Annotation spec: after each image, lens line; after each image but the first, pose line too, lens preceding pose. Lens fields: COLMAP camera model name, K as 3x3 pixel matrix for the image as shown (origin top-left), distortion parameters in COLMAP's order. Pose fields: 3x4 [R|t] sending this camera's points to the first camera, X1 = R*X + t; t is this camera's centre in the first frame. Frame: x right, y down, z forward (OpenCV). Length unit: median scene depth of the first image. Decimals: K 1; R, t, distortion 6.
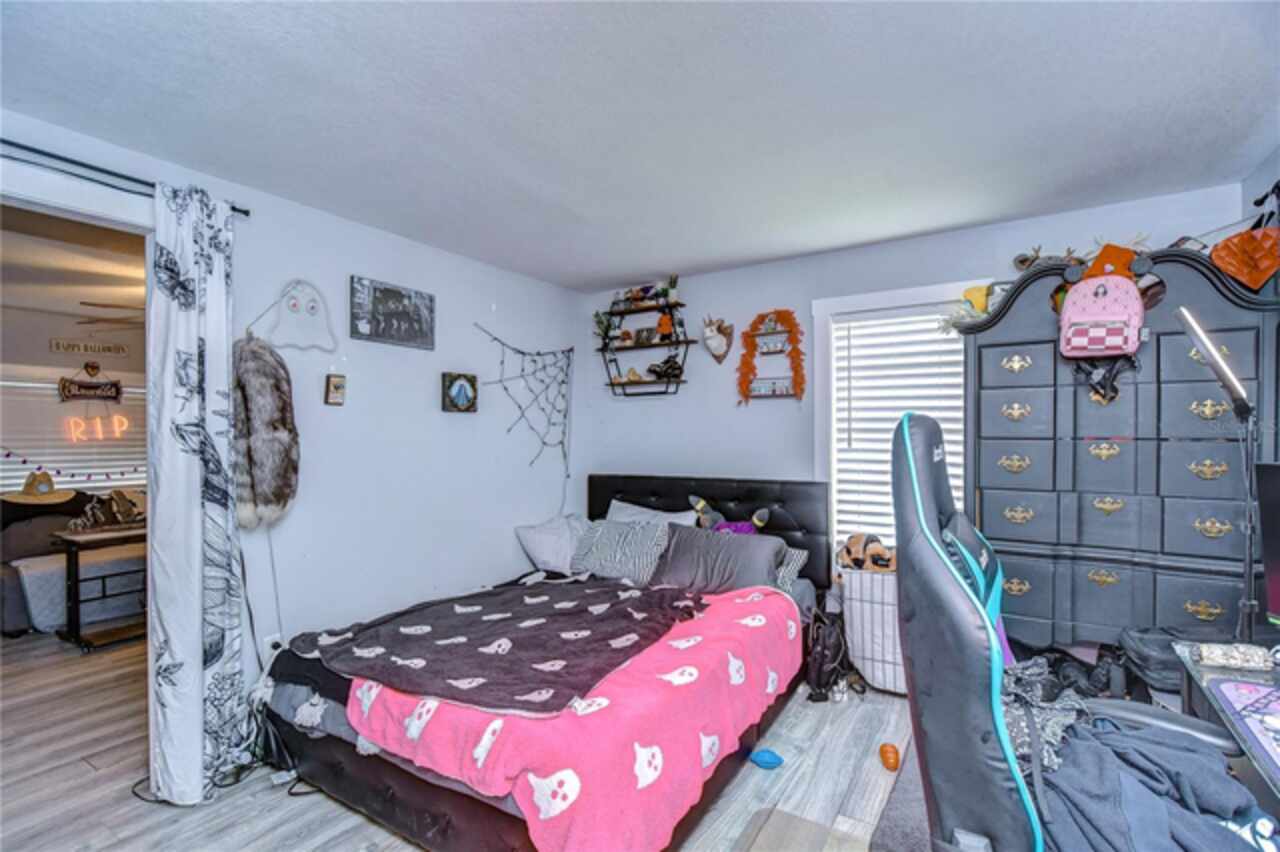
lens RADIAL K [[596.1, 0, 640.0], [0, 596.1, 426.0], [0, 0, 1]] dist [0.000915, 0.000169]
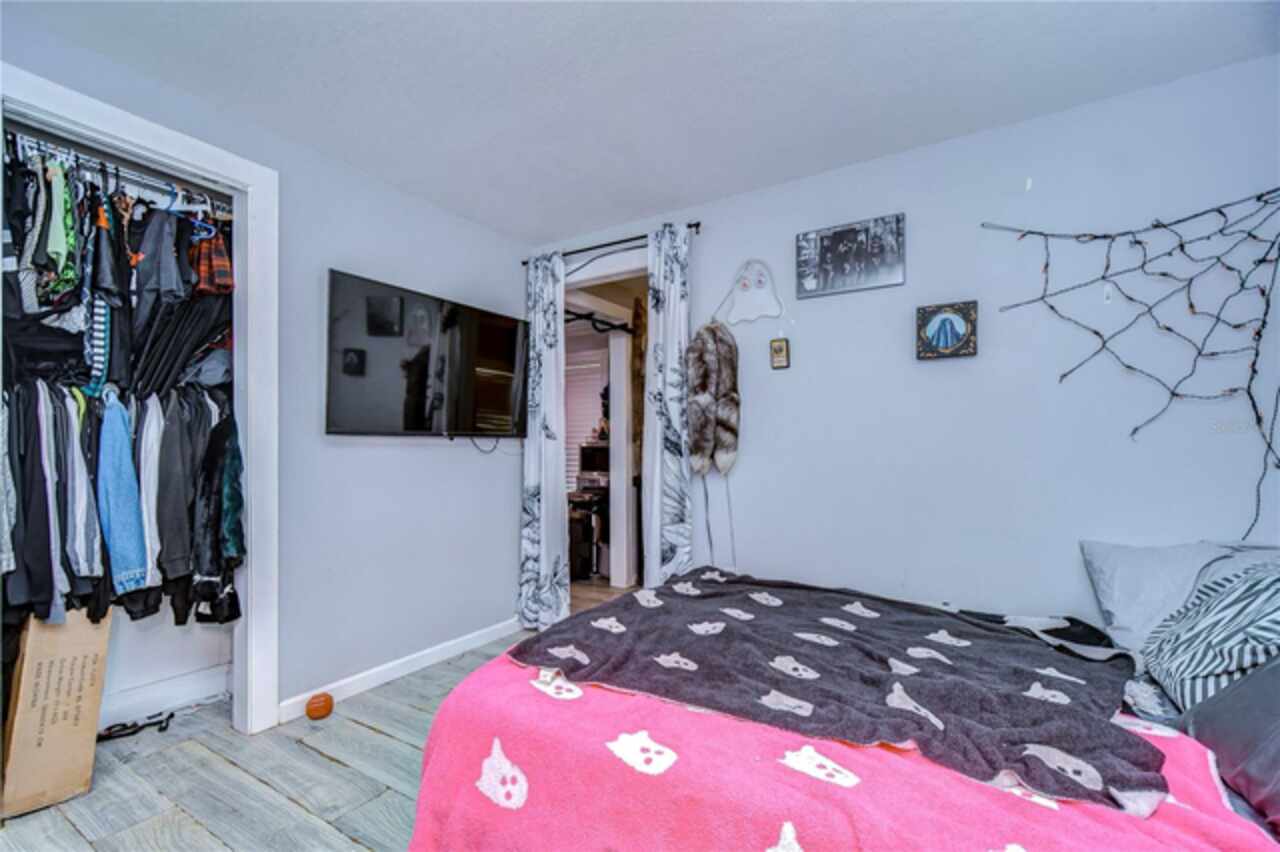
lens RADIAL K [[552.9, 0, 639.1], [0, 552.9, 454.5], [0, 0, 1]] dist [0.000658, -0.000151]
pose [[-0.009392, 0.013302, -0.999867, 0.435759], [0.008583, 0.999876, 0.013221, 0.095415], [0.999919, -0.008458, -0.009505, 0.740950]]
